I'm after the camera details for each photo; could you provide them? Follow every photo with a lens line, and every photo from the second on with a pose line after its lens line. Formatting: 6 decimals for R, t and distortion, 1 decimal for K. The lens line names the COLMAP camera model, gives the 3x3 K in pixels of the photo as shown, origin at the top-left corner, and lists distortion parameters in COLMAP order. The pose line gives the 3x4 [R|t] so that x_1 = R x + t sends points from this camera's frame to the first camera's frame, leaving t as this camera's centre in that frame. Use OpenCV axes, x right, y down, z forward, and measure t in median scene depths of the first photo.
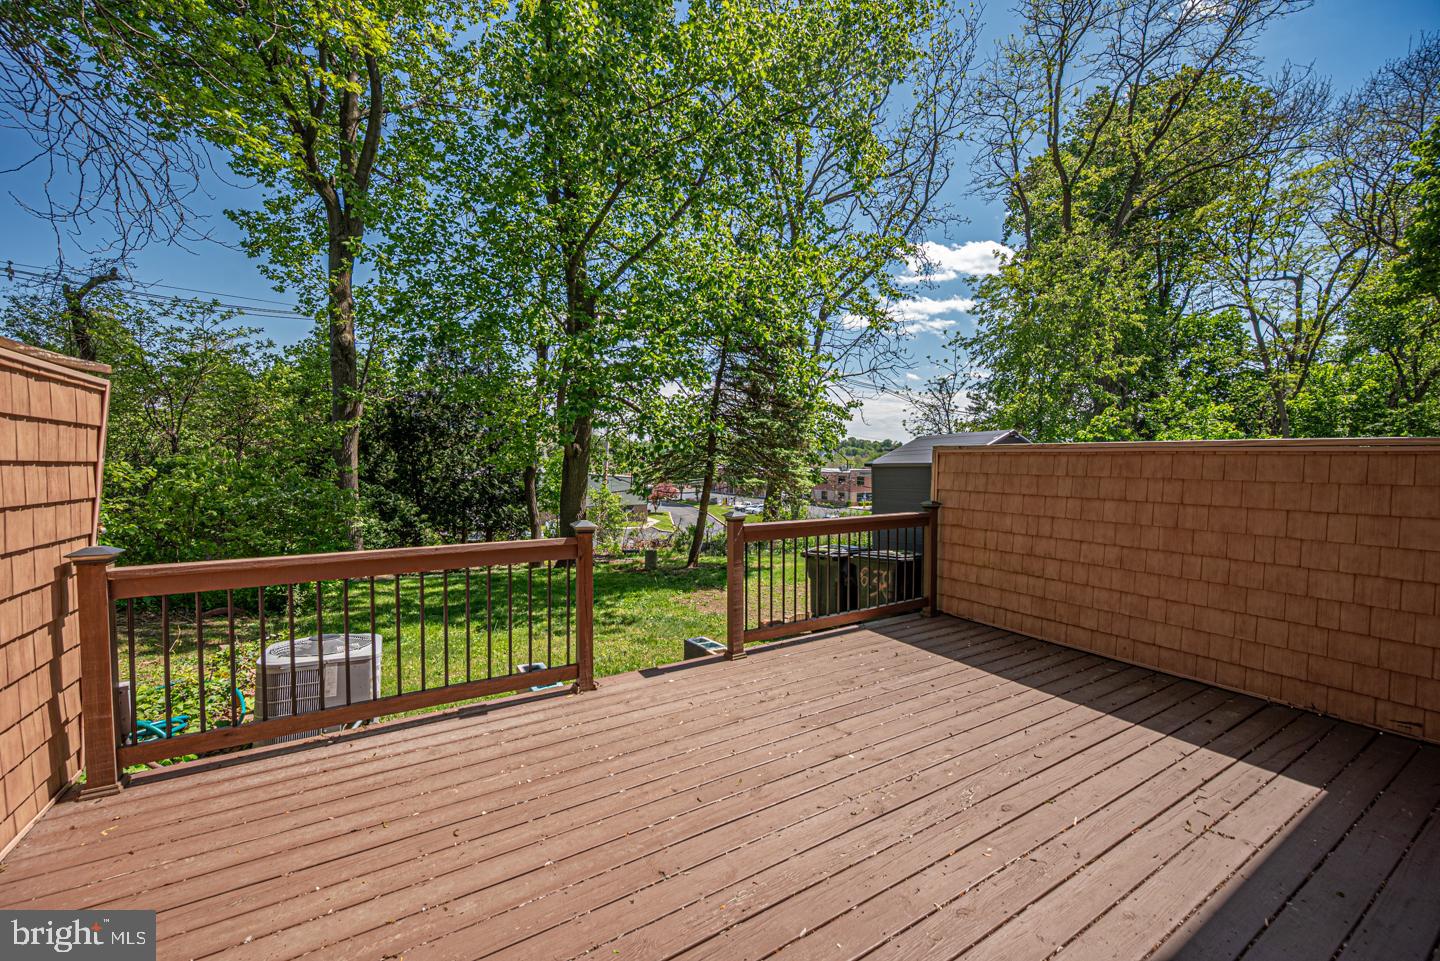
lens RADIAL K [[558.8, 0, 710.8], [0, 558.8, 477.5], [0, 0, 1]] dist [-0.002672, -0.000193]
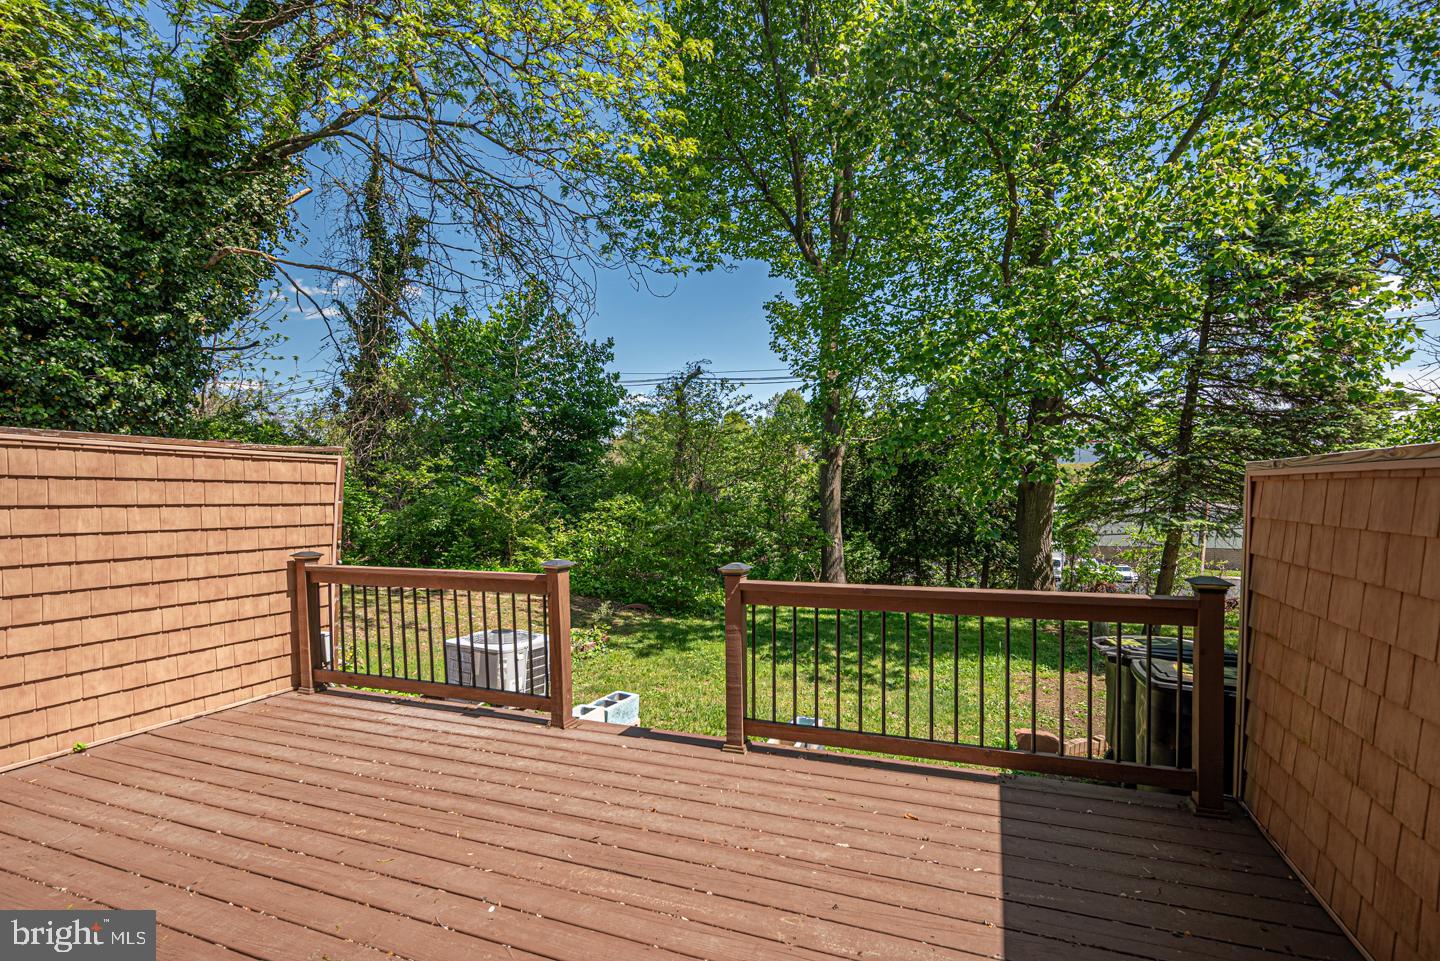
lens RADIAL K [[558.8, 0, 710.8], [0, 558.8, 477.5], [0, 0, 1]] dist [-0.002672, -0.000193]
pose [[0.662033, -0.029816, -0.748882, 0.771931], [-0.013352, 0.998581, -0.051562, -0.024755], [0.749356, 0.044135, 0.660695, 0.540723]]
